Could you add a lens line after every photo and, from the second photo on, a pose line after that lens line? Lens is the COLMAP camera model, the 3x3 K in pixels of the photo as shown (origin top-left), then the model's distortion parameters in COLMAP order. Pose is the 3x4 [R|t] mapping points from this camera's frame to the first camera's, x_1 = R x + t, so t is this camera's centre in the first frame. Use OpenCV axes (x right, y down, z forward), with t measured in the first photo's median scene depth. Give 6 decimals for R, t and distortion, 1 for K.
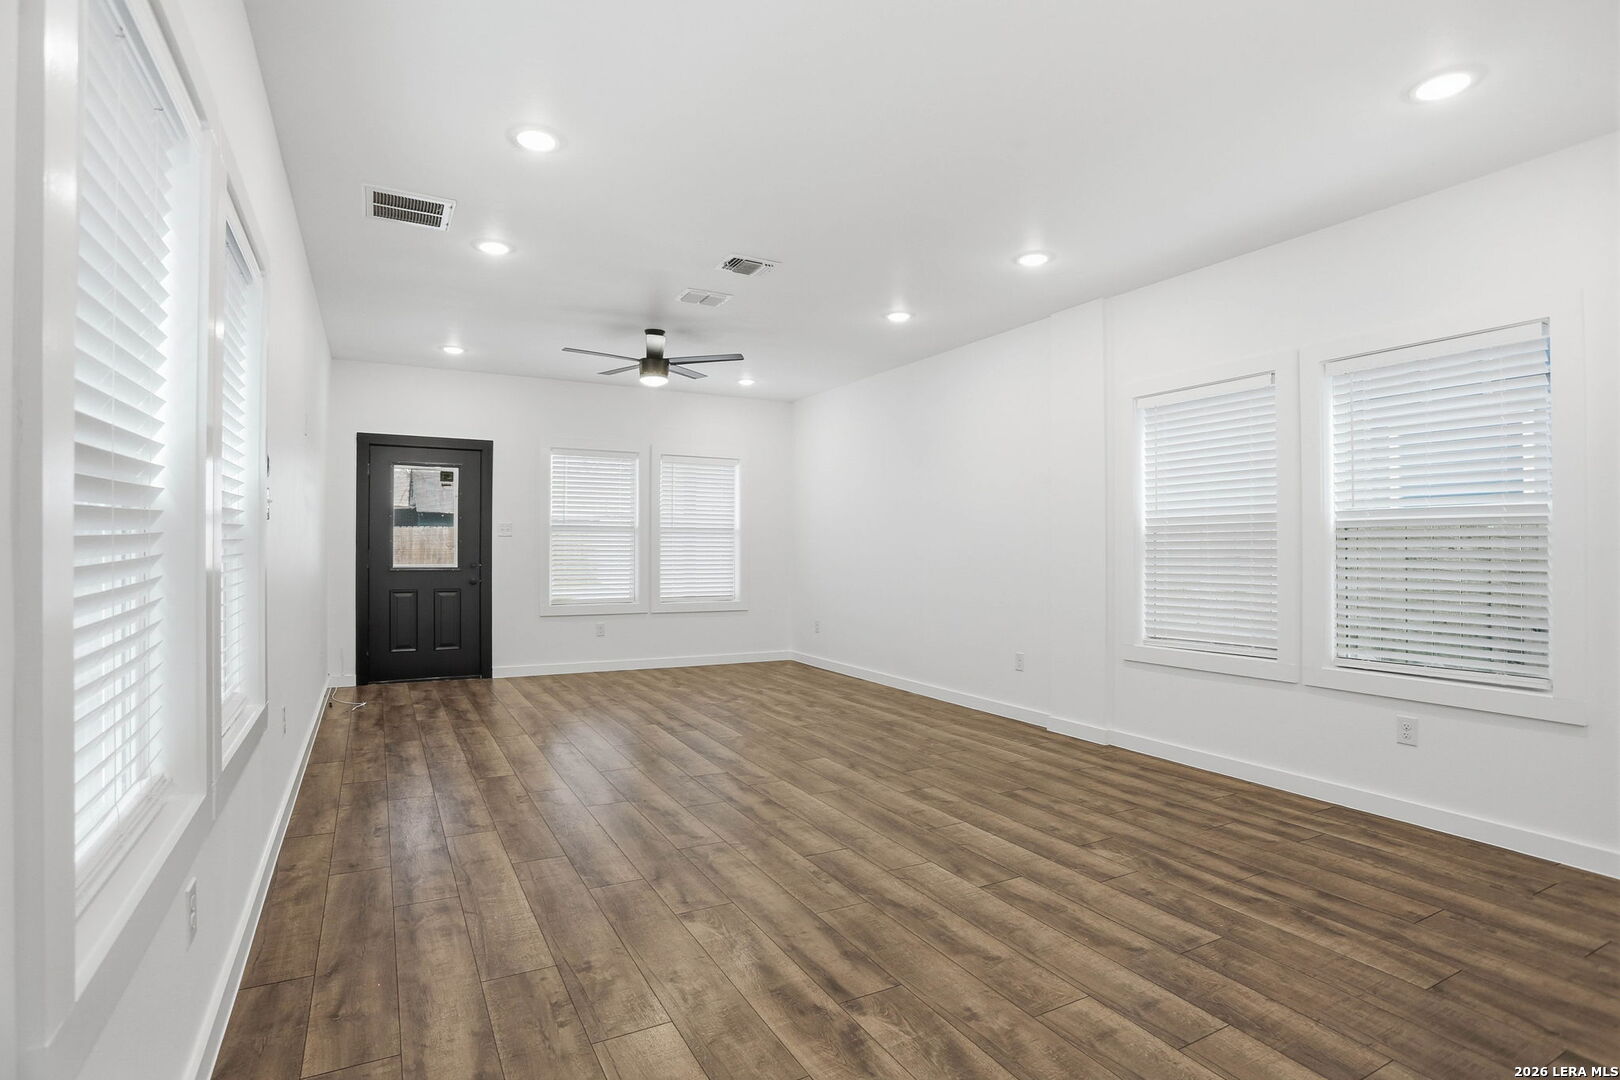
lens RADIAL K [[919.5, 0, 892.7], [0, 919.5, 533.9], [0, 0, 1]] dist [0.000433, 0.000397]
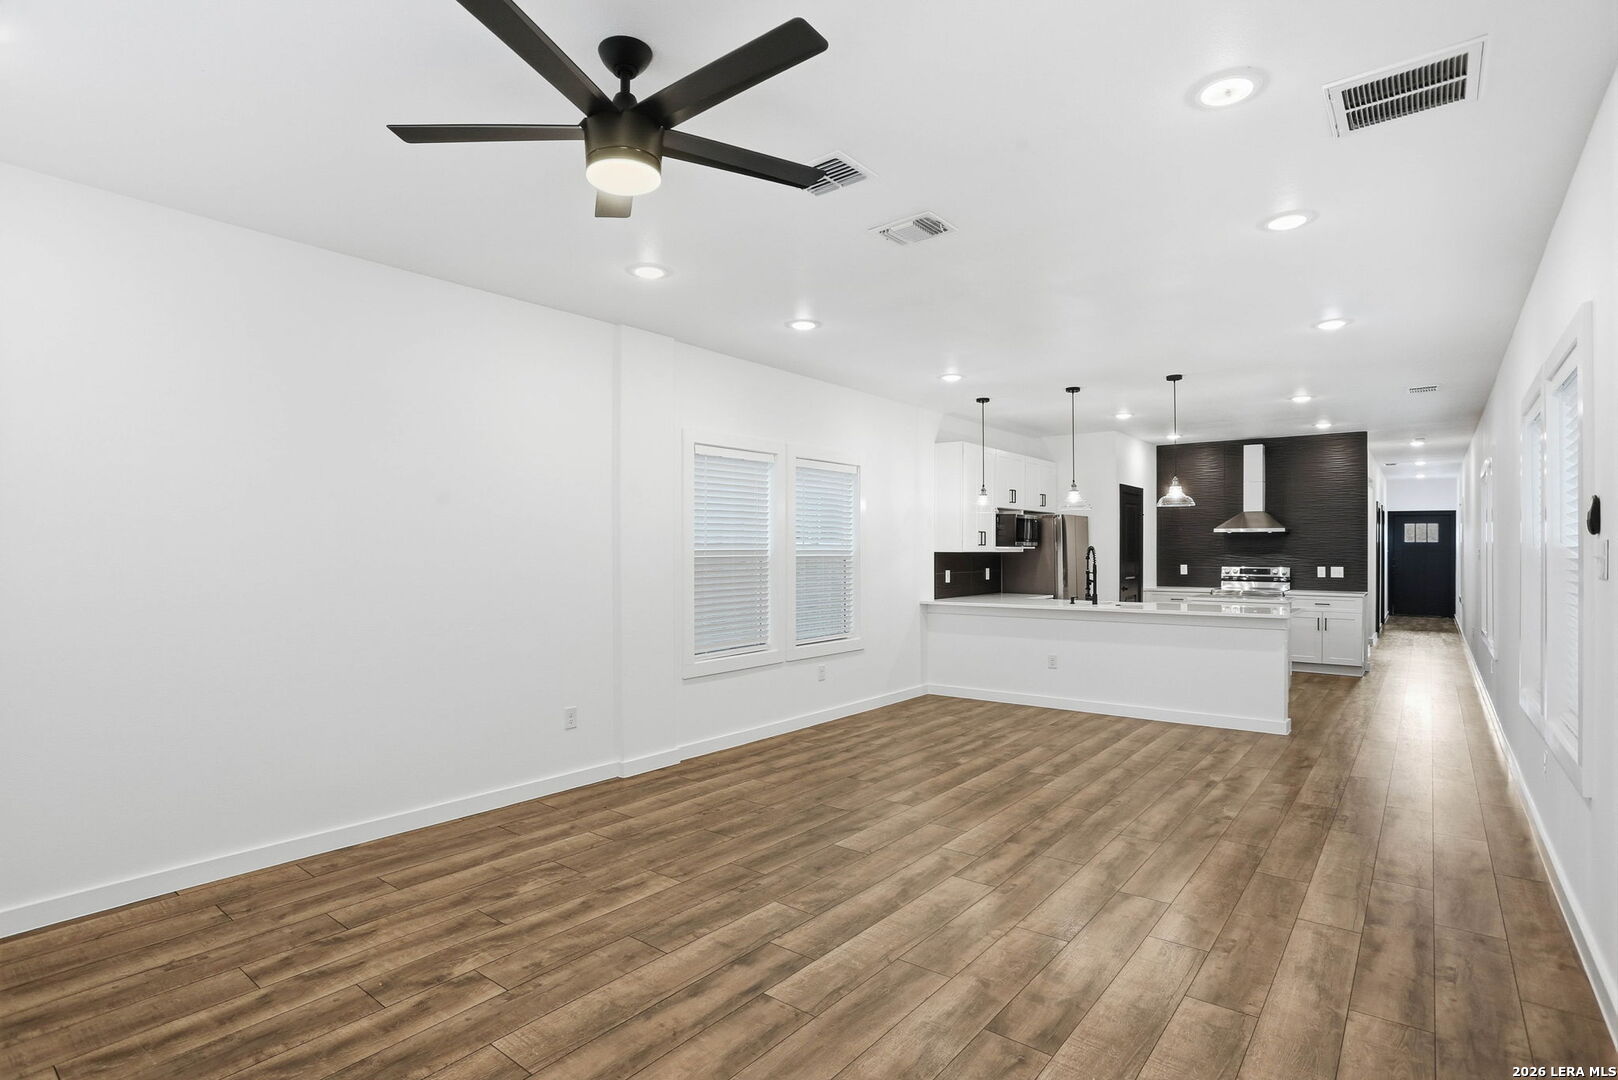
lens RADIAL K [[792.7, 0, 809.0], [0, 792.7, 540.0], [0, 0, 1]] dist [-0.003039, 0.000076]
pose [[-0.384389, 0.019925, 0.922956, -0.721664], [-0.027268, 0.999086, -0.032925, -0.002007], [-0.922768, -0.037823, -0.383494, 1.306125]]
